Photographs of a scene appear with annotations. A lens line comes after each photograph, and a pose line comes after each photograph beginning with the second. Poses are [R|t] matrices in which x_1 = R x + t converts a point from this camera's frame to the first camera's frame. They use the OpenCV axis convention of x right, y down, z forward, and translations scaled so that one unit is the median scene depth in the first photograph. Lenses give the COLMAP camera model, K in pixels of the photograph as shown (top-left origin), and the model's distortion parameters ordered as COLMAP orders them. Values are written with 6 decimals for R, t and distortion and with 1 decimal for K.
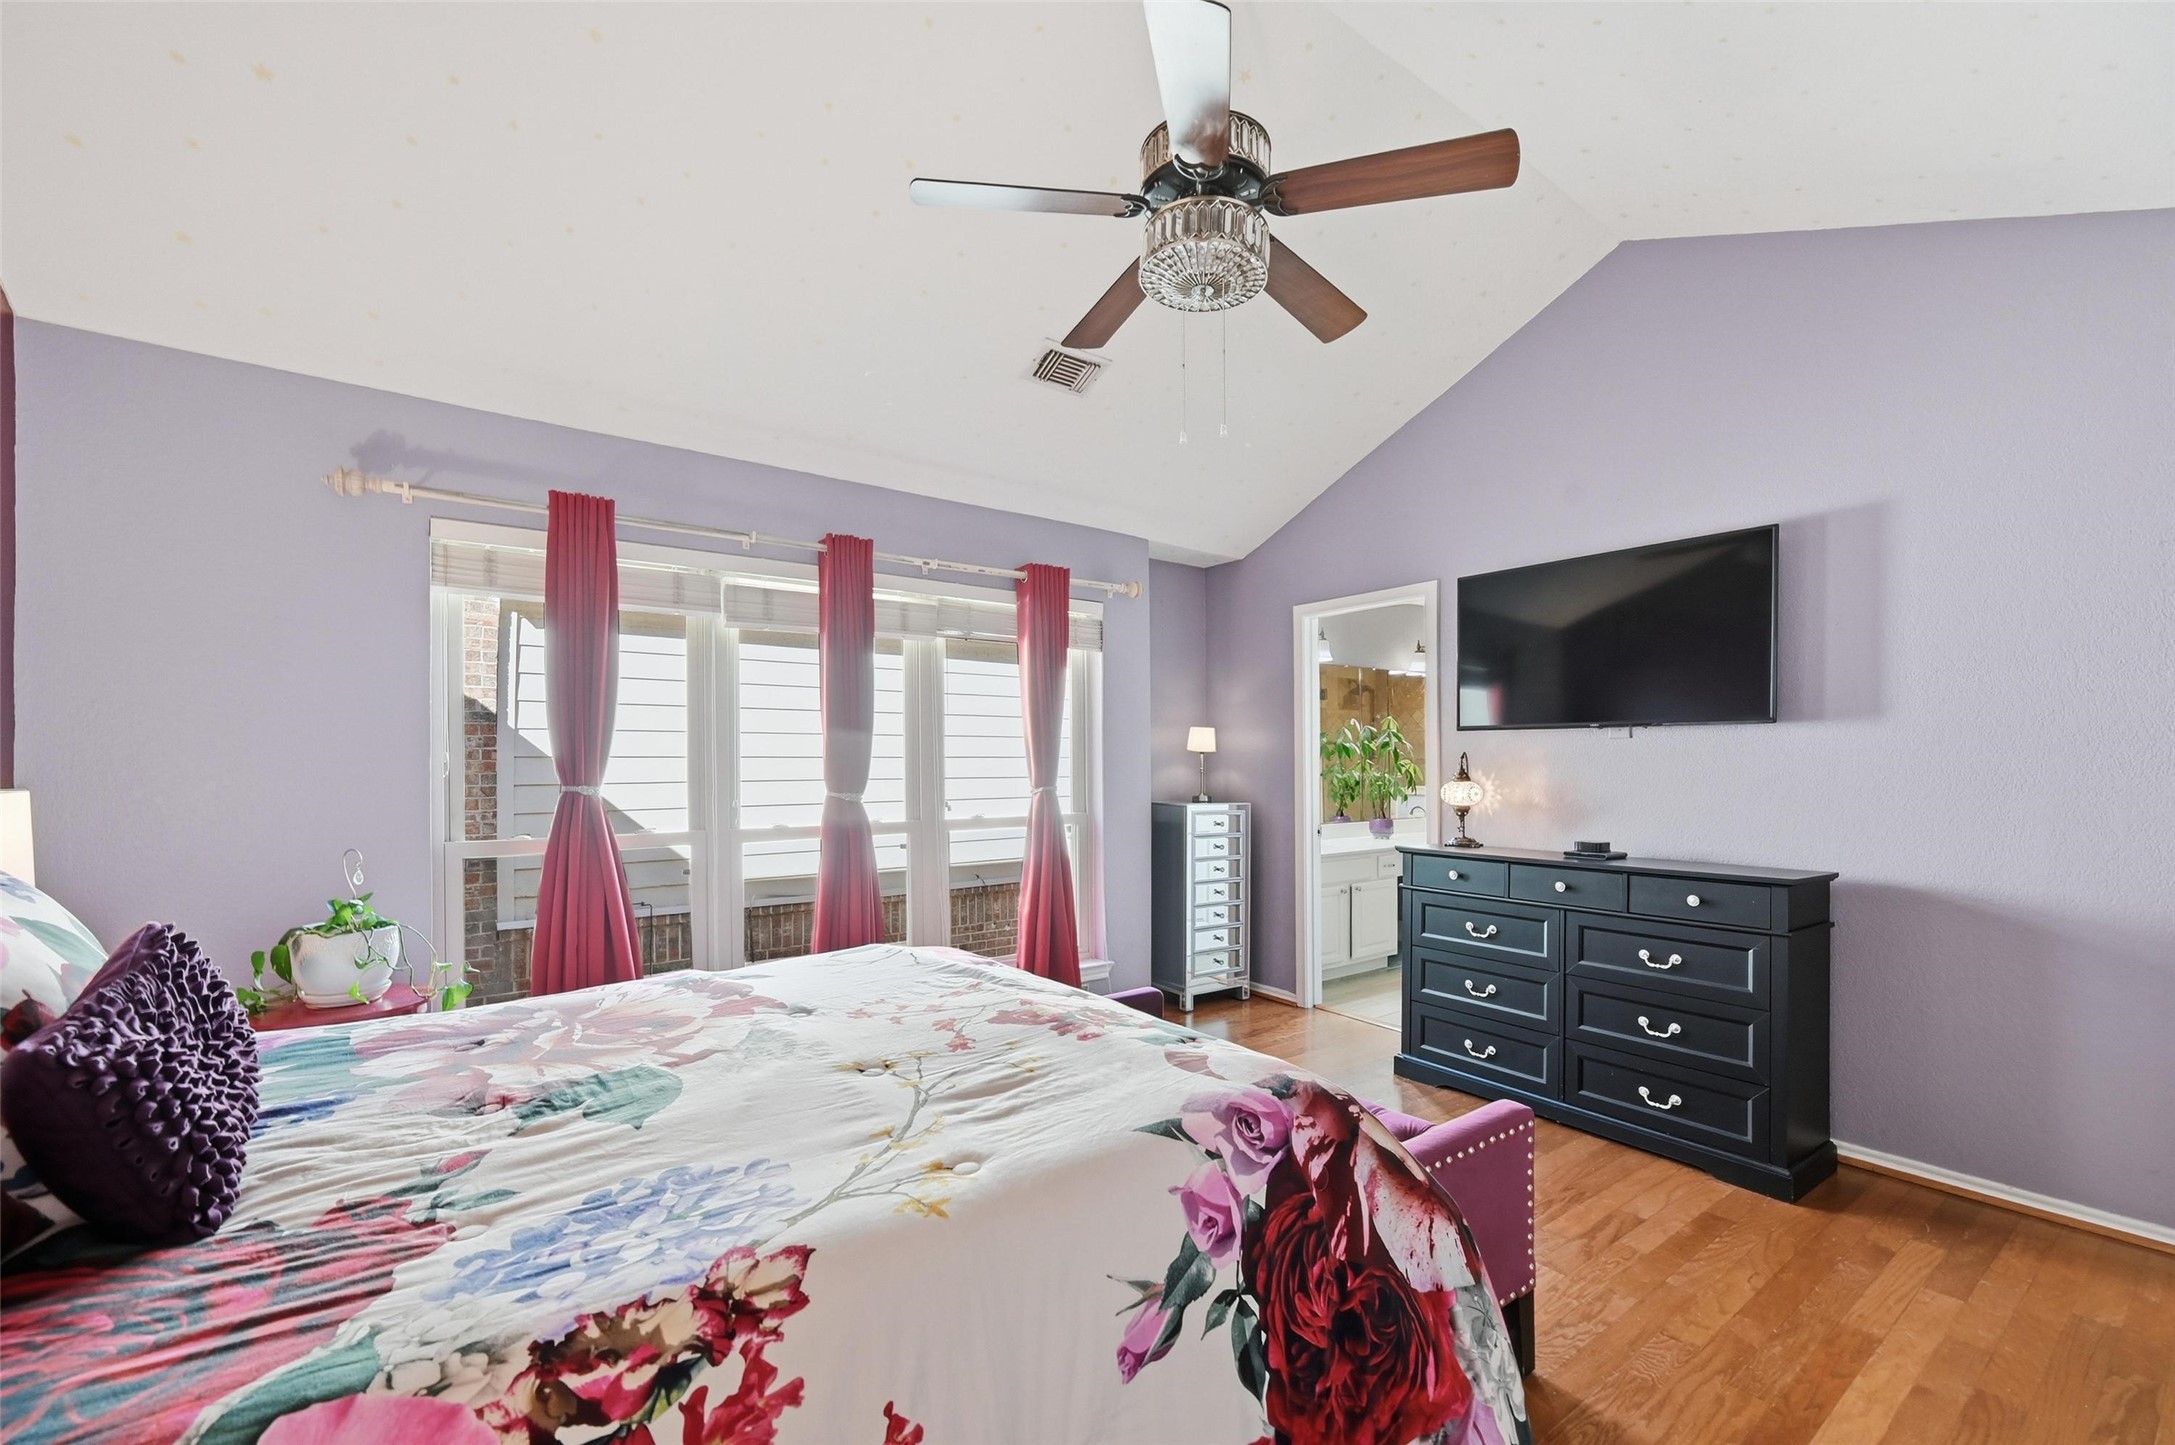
lens RADIAL K [[886.4, 0, 1120.2], [0, 886.4, 767.1], [0, 0, 1]] dist [-0.002891, -0.000275]
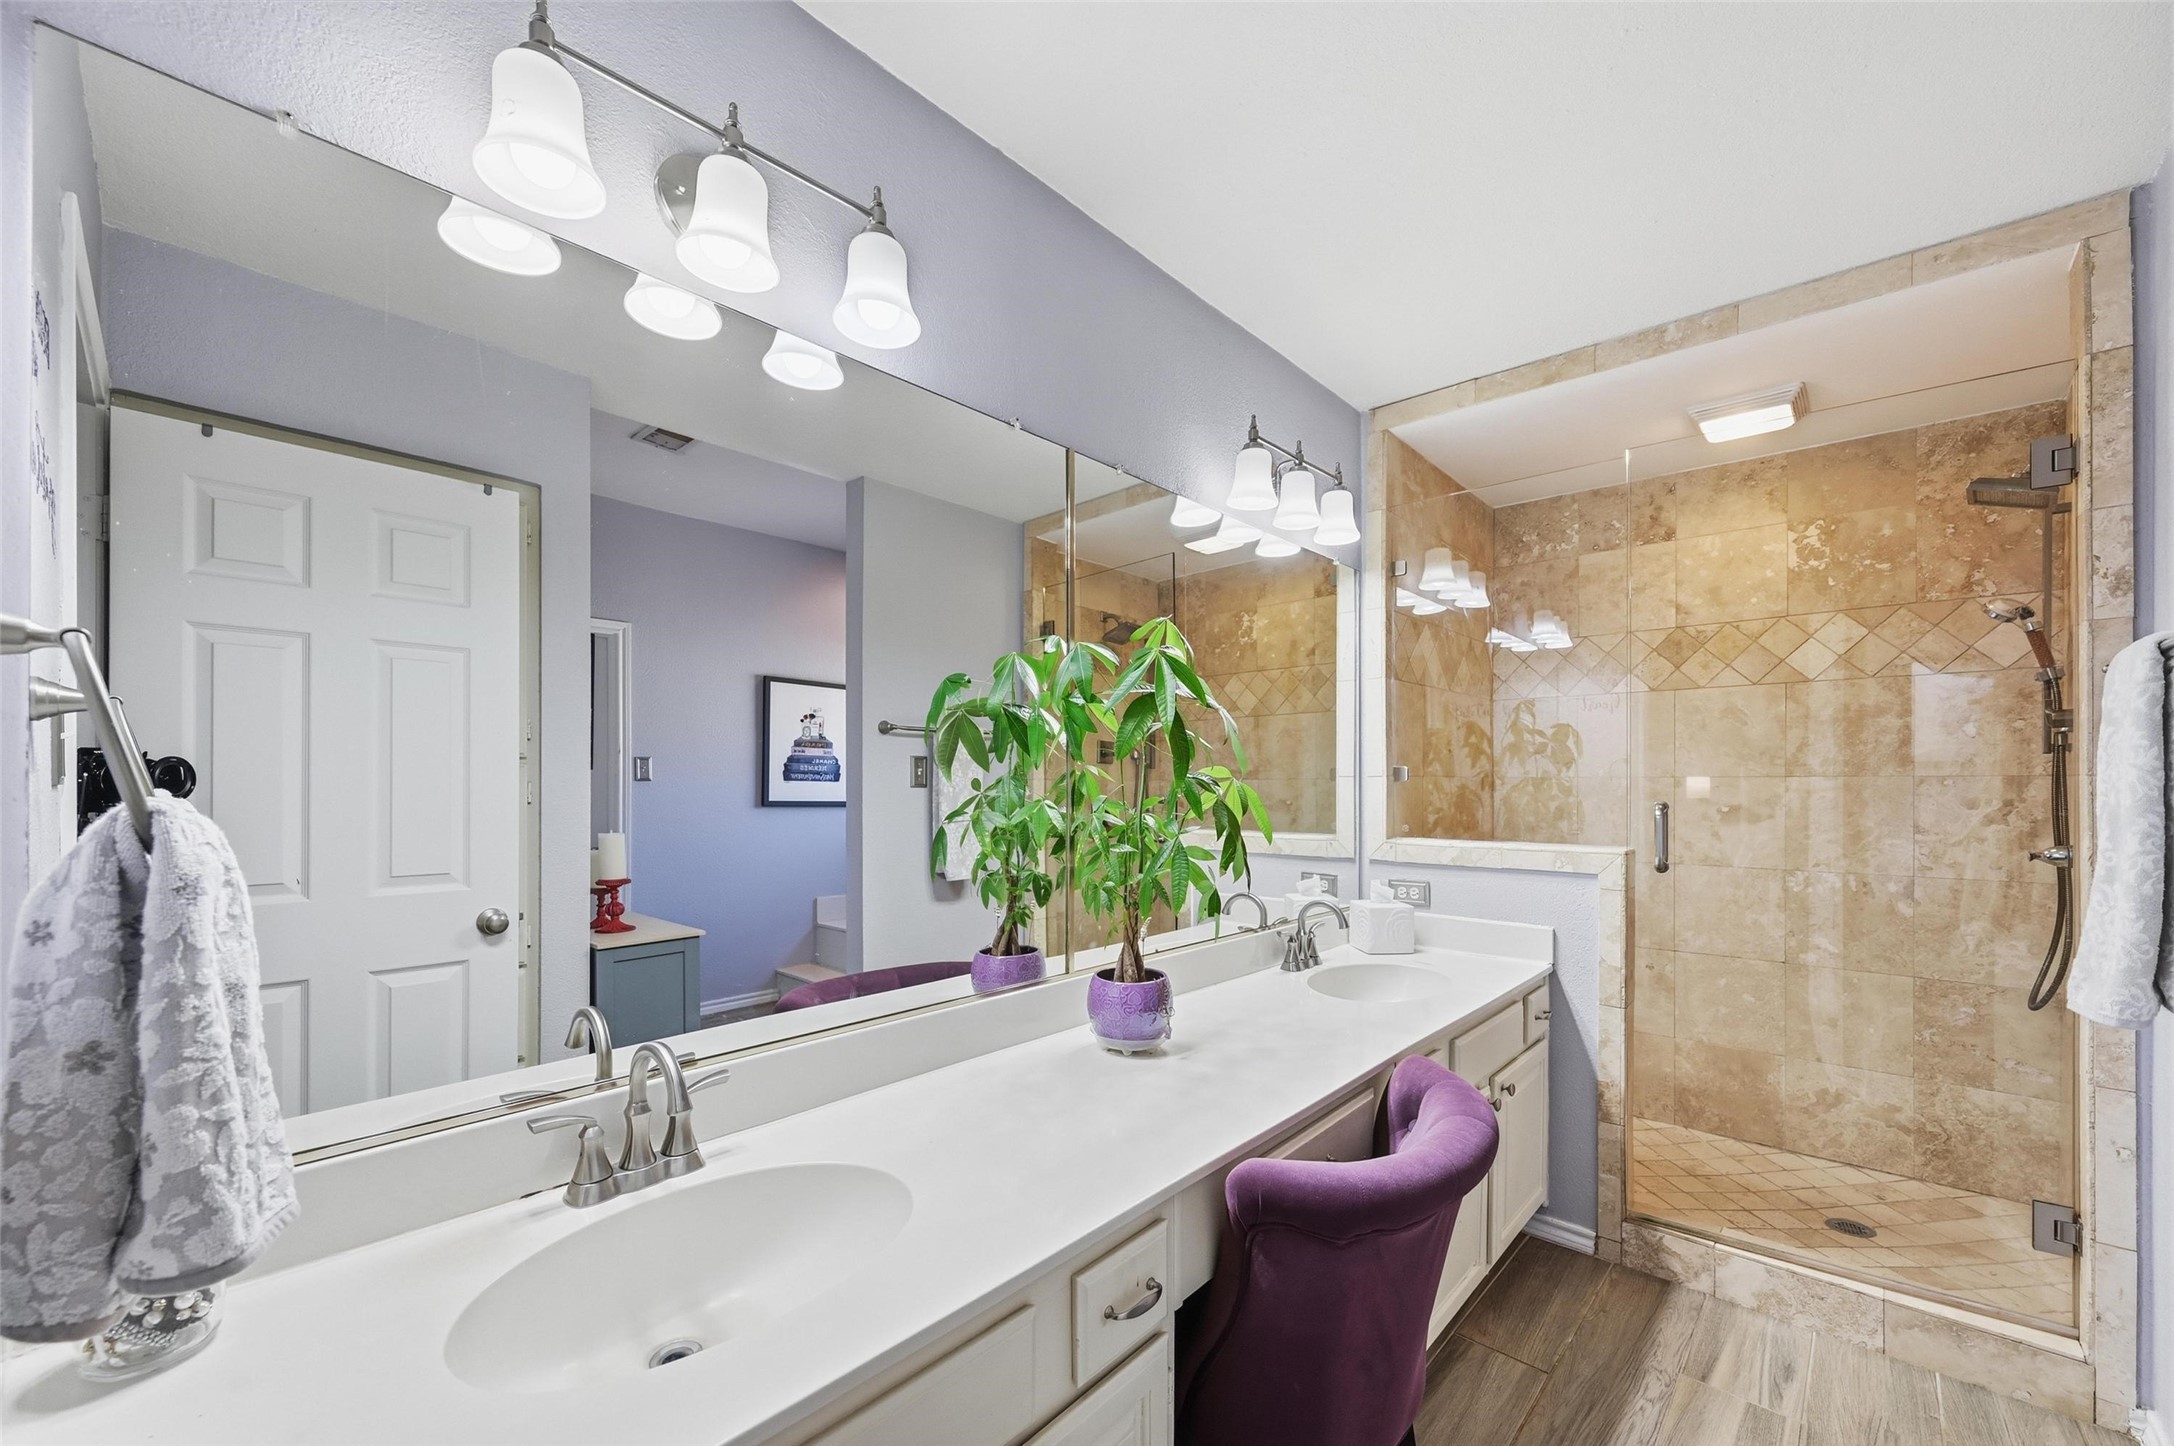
lens RADIAL K [[861.7, 0, 1095.6], [0, 861.7, 777.7], [0, 0, 1]] dist [-0.000794, -0.000128]
pose [[0.979647, 0.009872, 0.200487, 0.884446], [-0.009264, 0.999949, -0.003969, -0.008727], [-0.200516, 0.002030, 0.979688, 2.835818]]
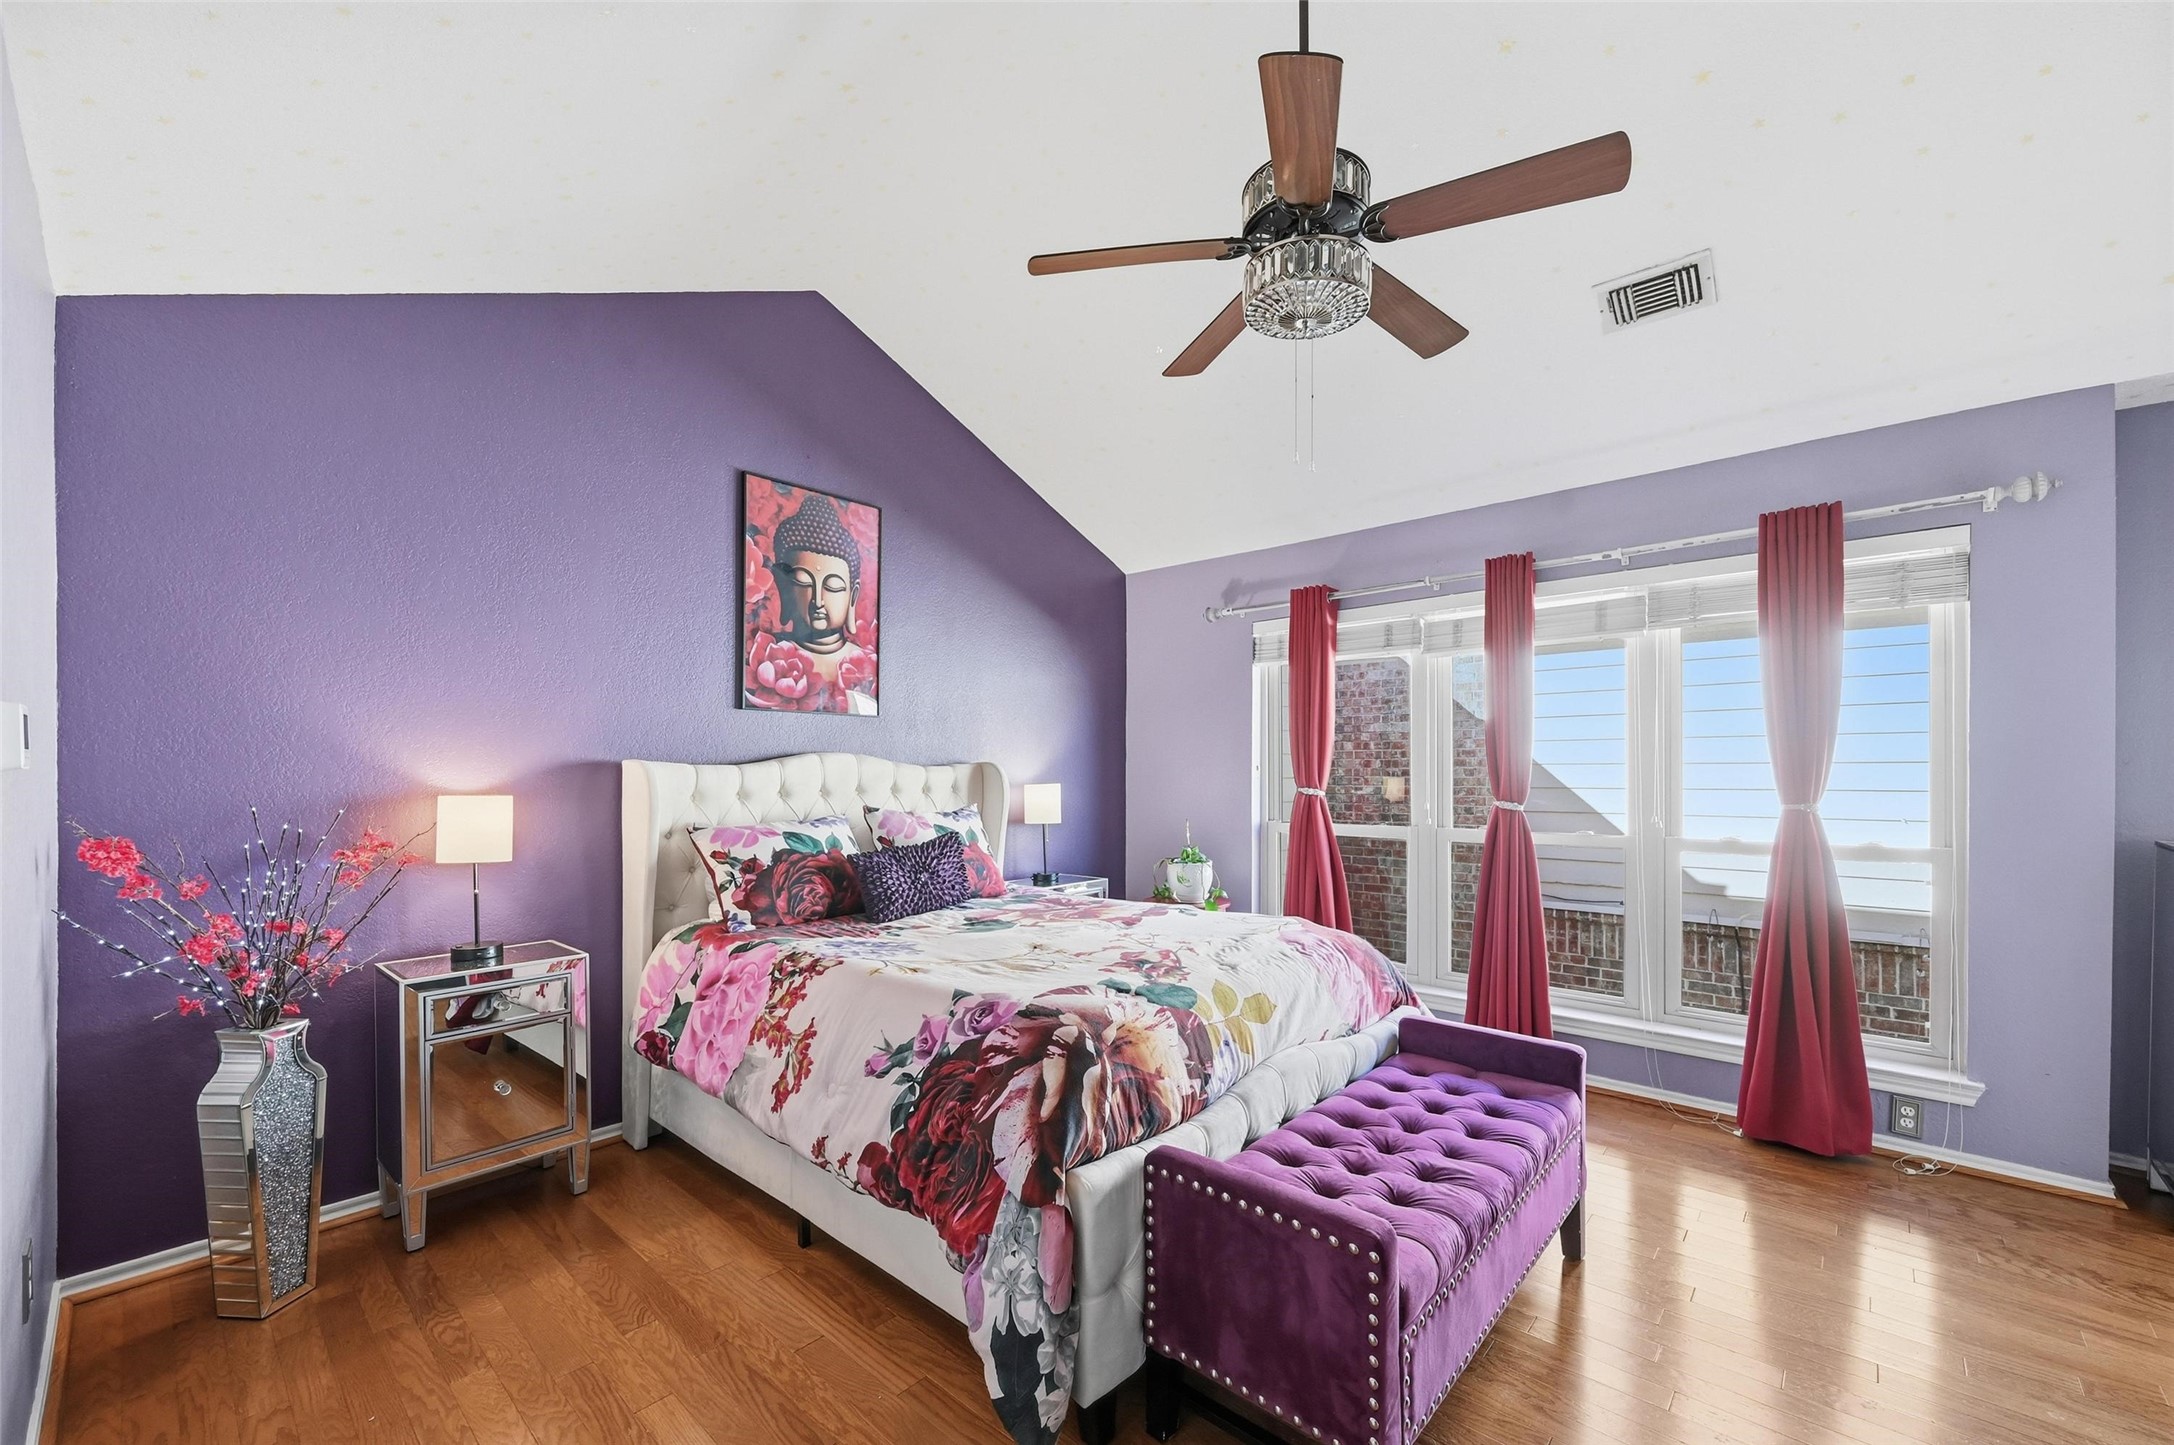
lens RADIAL K [[861.7, 0, 1095.6], [0, 861.7, 777.2], [0, 0, 1]] dist [-0.000794, -0.000128]
pose [[0.189259, 0.011500, -0.981860, 1.357042], [-0.002128, 0.999934, 0.011301, -0.021735], [0.981925, -0.000049, 0.189271, 0.743476]]
